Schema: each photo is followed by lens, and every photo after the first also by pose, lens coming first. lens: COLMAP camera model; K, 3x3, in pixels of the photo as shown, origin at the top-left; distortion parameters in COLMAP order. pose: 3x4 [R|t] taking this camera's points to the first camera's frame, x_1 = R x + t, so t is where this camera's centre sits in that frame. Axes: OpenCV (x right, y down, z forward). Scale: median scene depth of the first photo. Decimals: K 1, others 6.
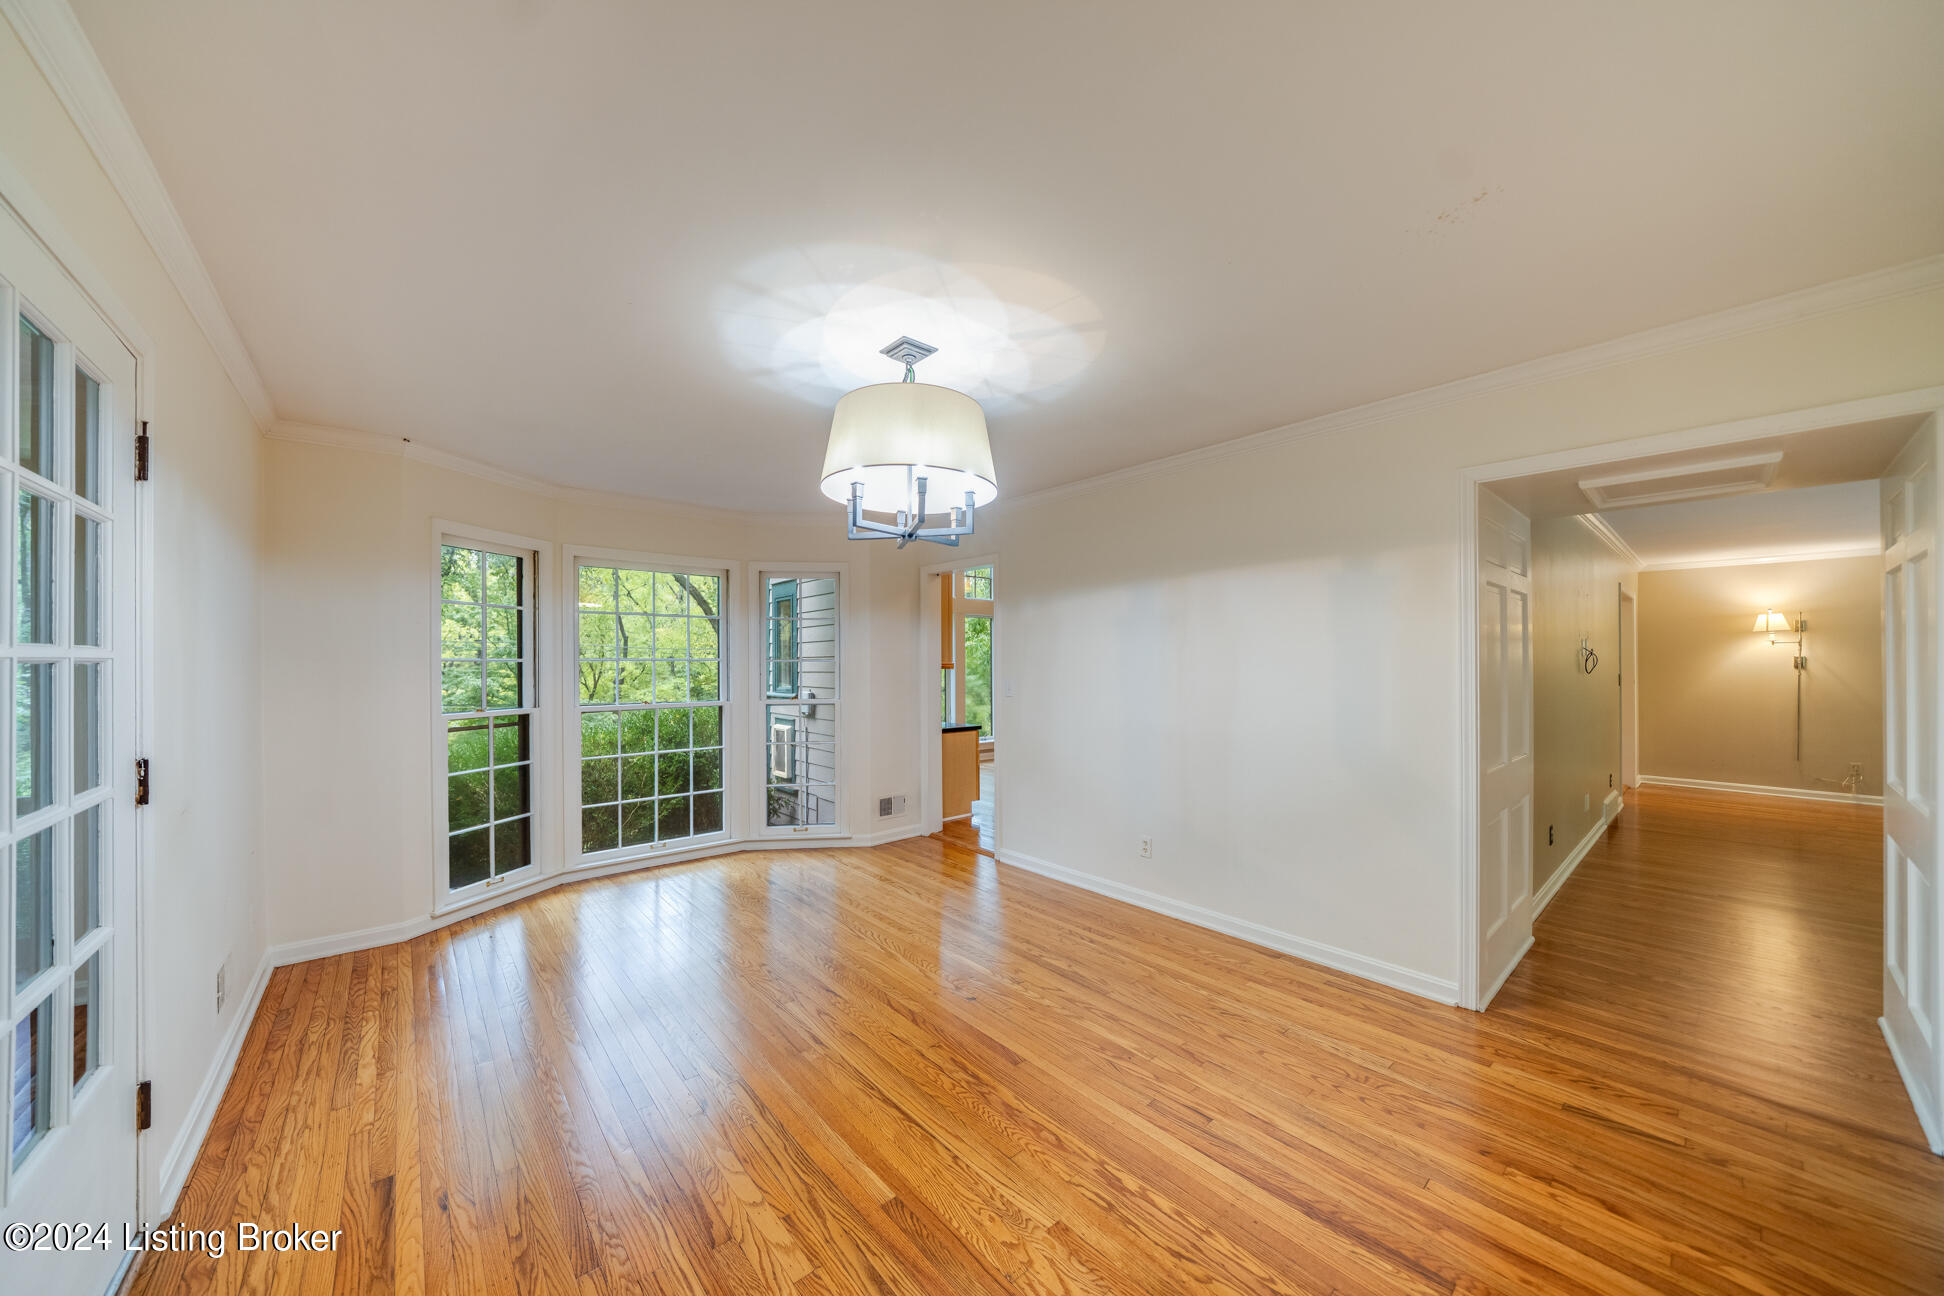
lens RADIAL K [[662.6, 0, 959.0], [0, 662.6, 657.8], [0, 0, 1]] dist [-0.003037, 0.000183]
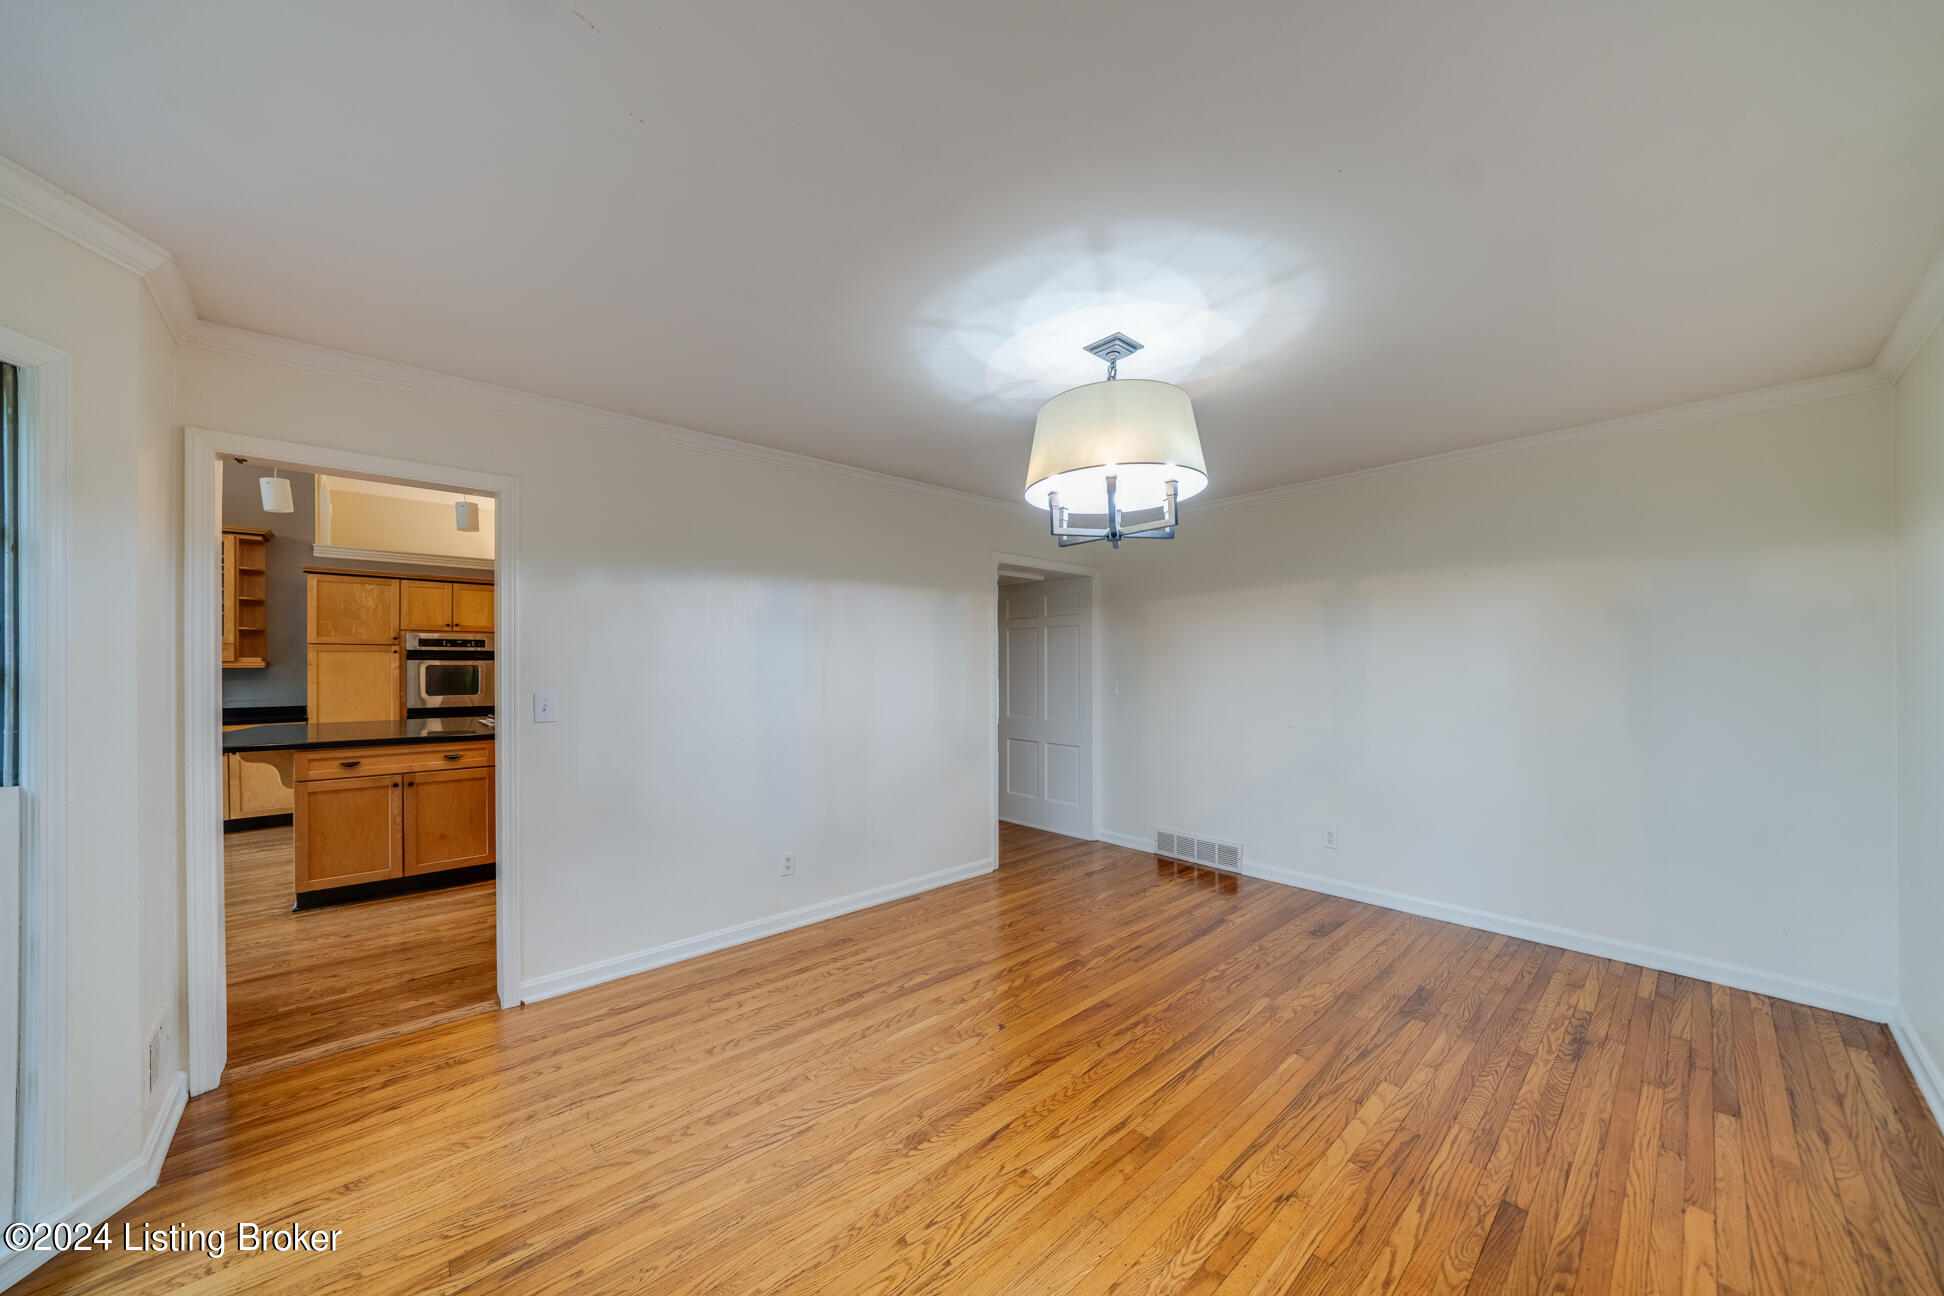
lens RADIAL K [[665.6, 0, 966.2], [0, 665.6, 662.4], [0, 0, 1]] dist [-0.001429, 0.000240]
pose [[-0.020740, 0.011612, 0.999717, -1.024123], [-0.006551, 0.999910, -0.011750, 0.018917], [-0.999763, -0.006793, -0.020662, 1.196909]]
